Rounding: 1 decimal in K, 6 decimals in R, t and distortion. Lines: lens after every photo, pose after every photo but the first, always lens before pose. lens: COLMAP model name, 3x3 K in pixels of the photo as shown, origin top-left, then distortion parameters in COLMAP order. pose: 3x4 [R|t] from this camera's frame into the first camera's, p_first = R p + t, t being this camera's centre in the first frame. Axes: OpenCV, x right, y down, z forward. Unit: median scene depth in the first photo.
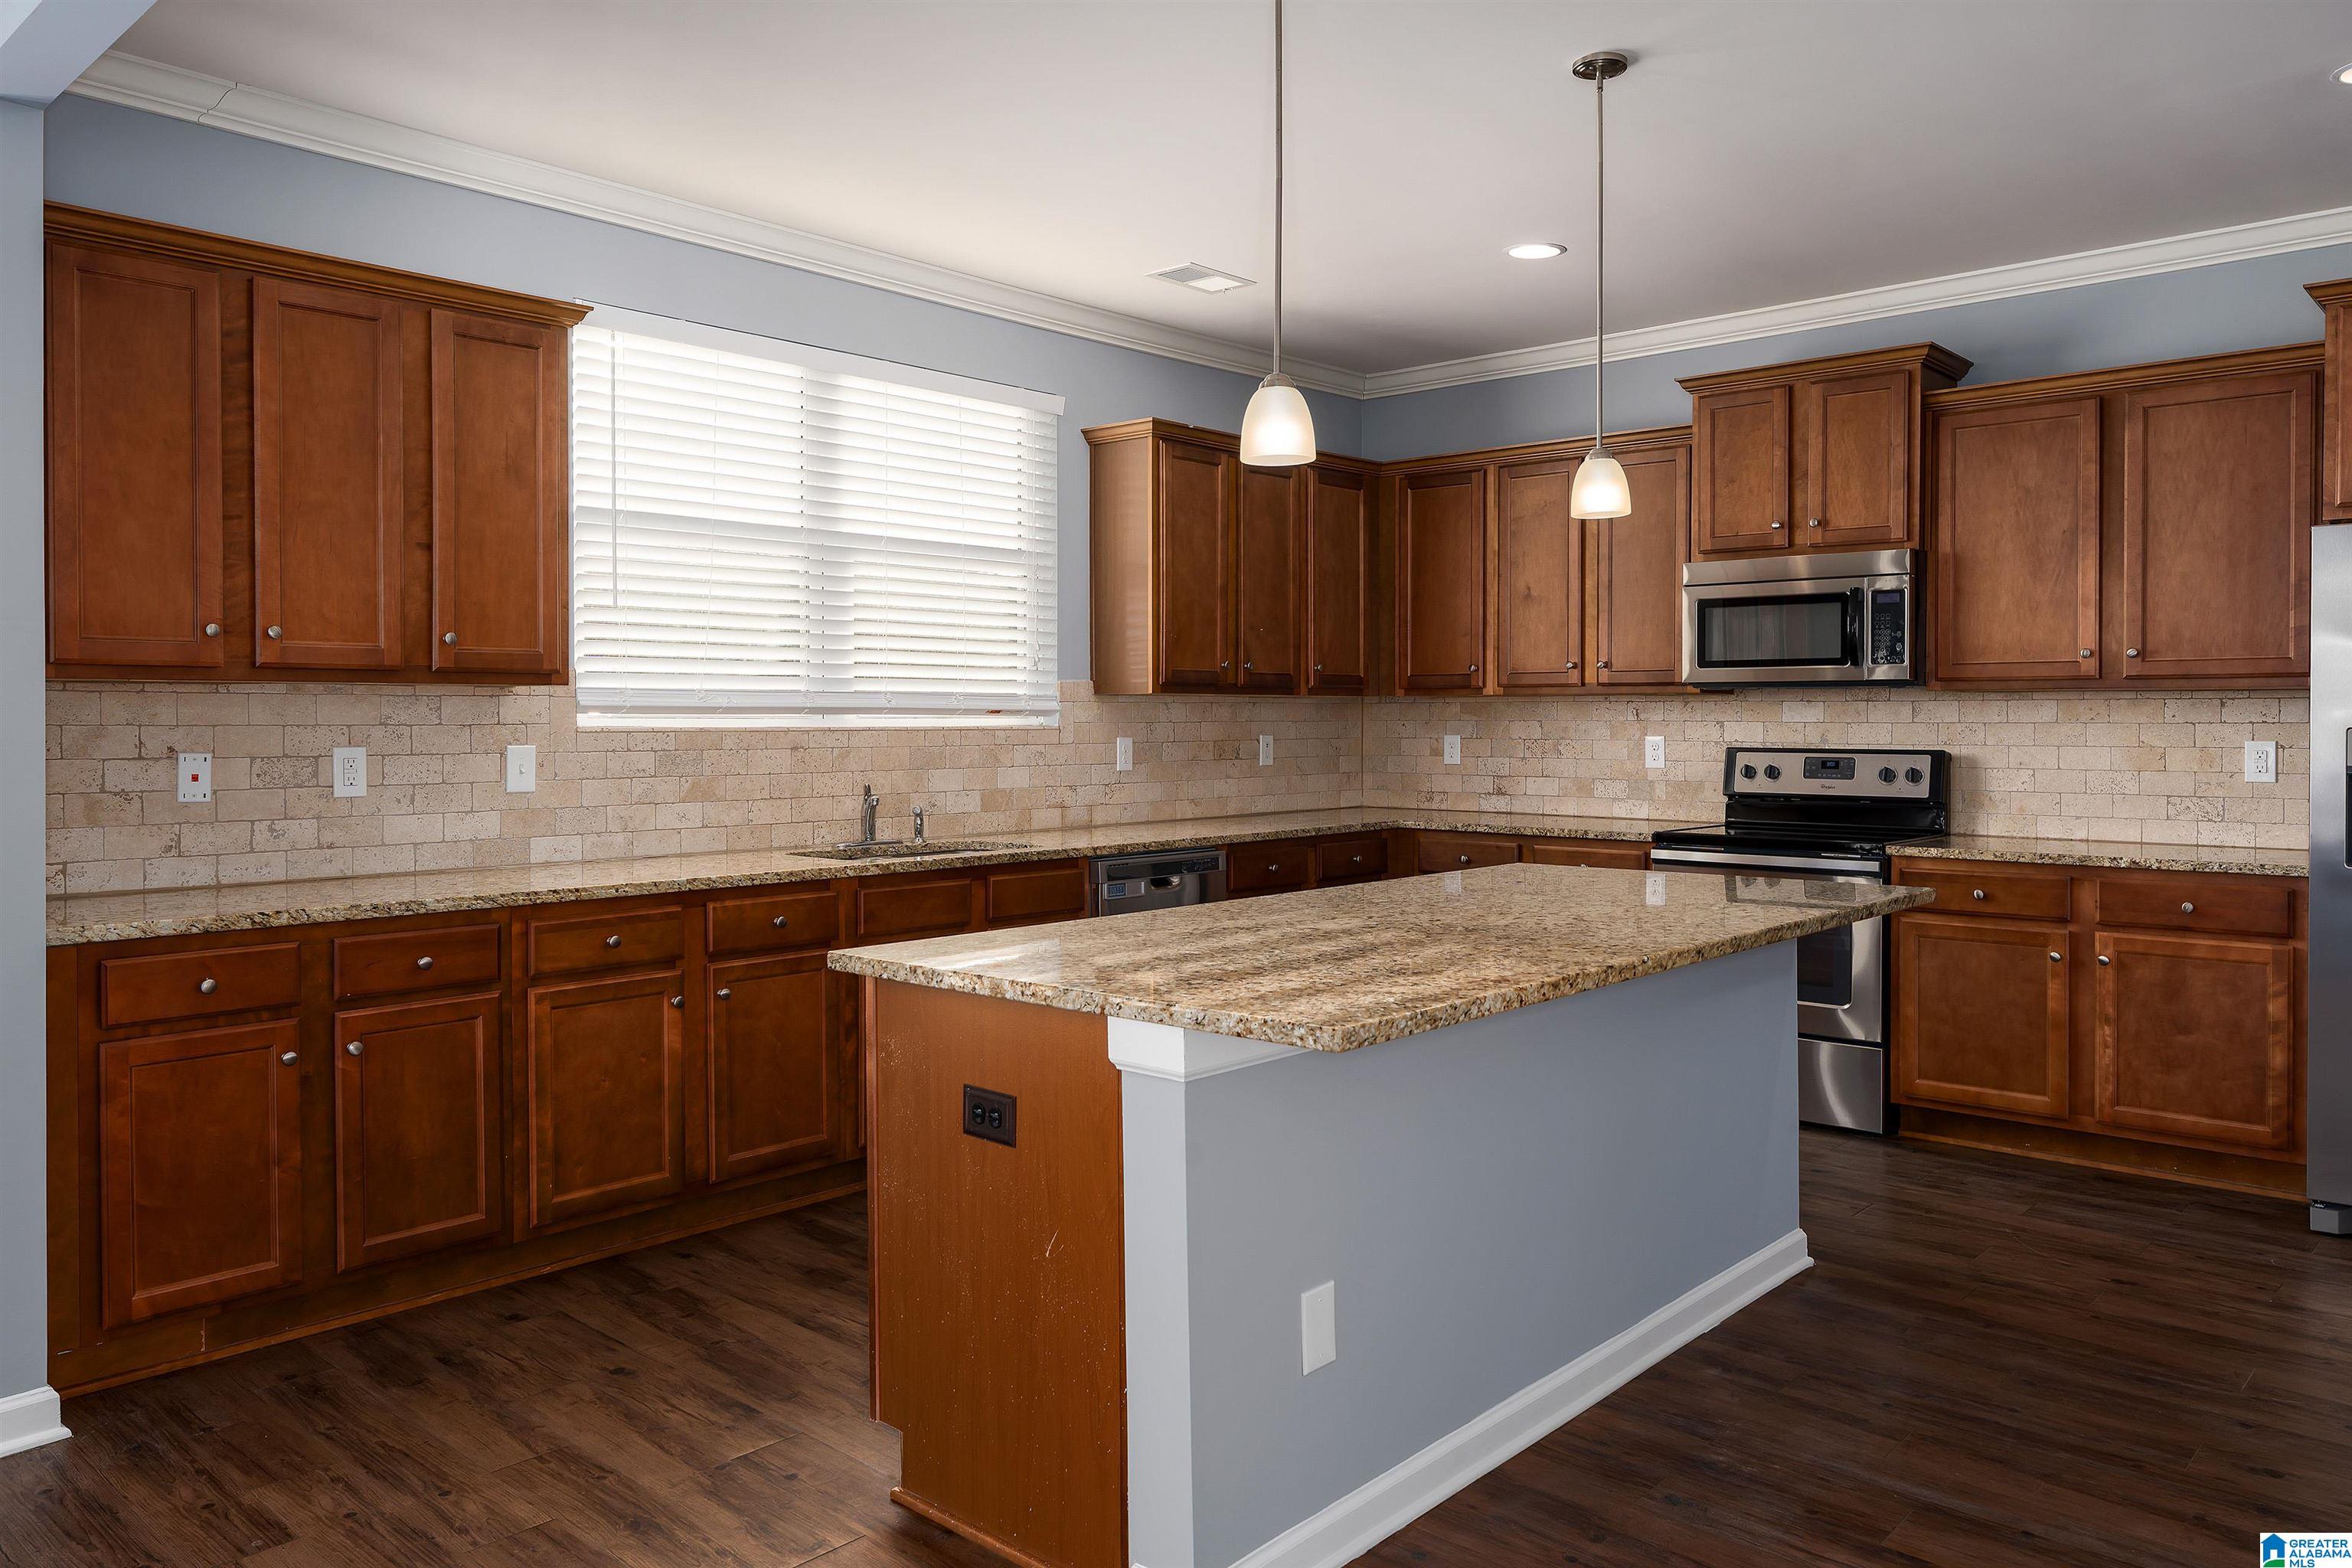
lens RADIAL K [[1629.5, 0, 1185.5], [0, 1629.5, 738.8], [0, 0, 1]] dist [-0.007367, 0.000808]
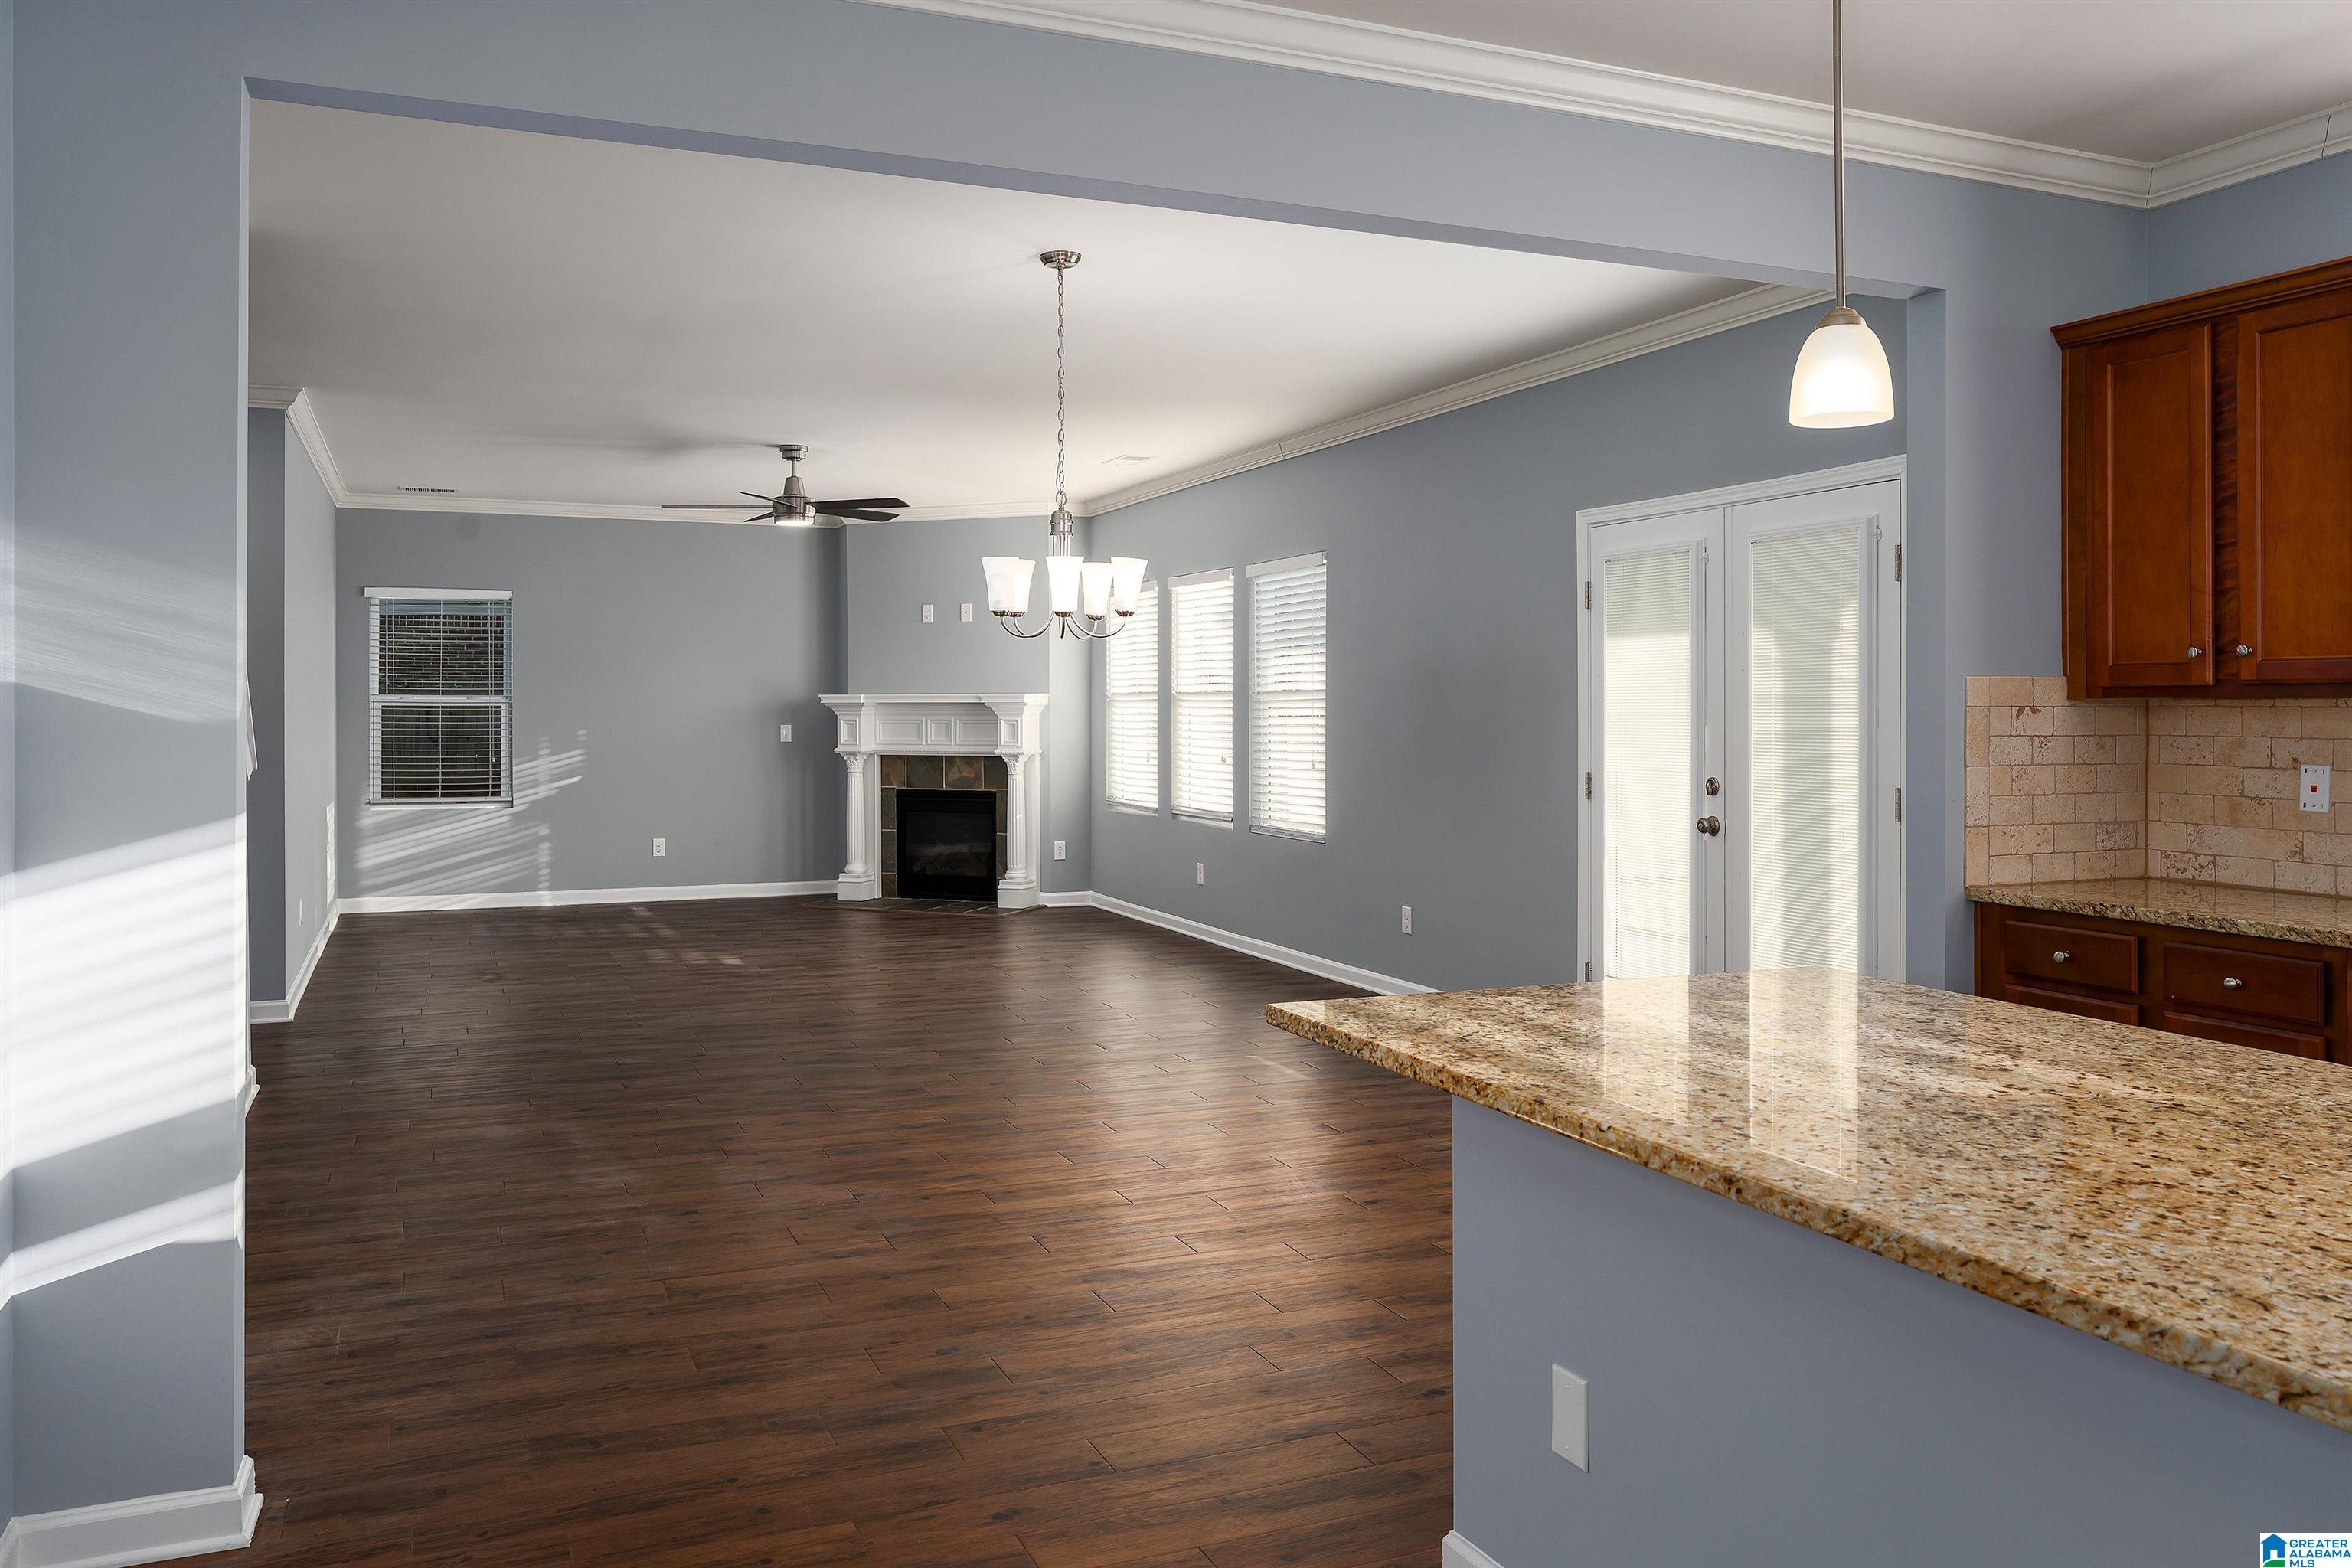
lens RADIAL K [[1731.1, 0, 1150.3], [0, 1731.1, 702.3], [0, 0, 1]] dist [-0.013518, 0.007653]
pose [[-0.426057, -0.000670, -0.904696, 0.517088], [-0.008973, 0.999954, 0.003485, -0.020885], [0.904652, 0.009602, -0.426043, 0.580844]]
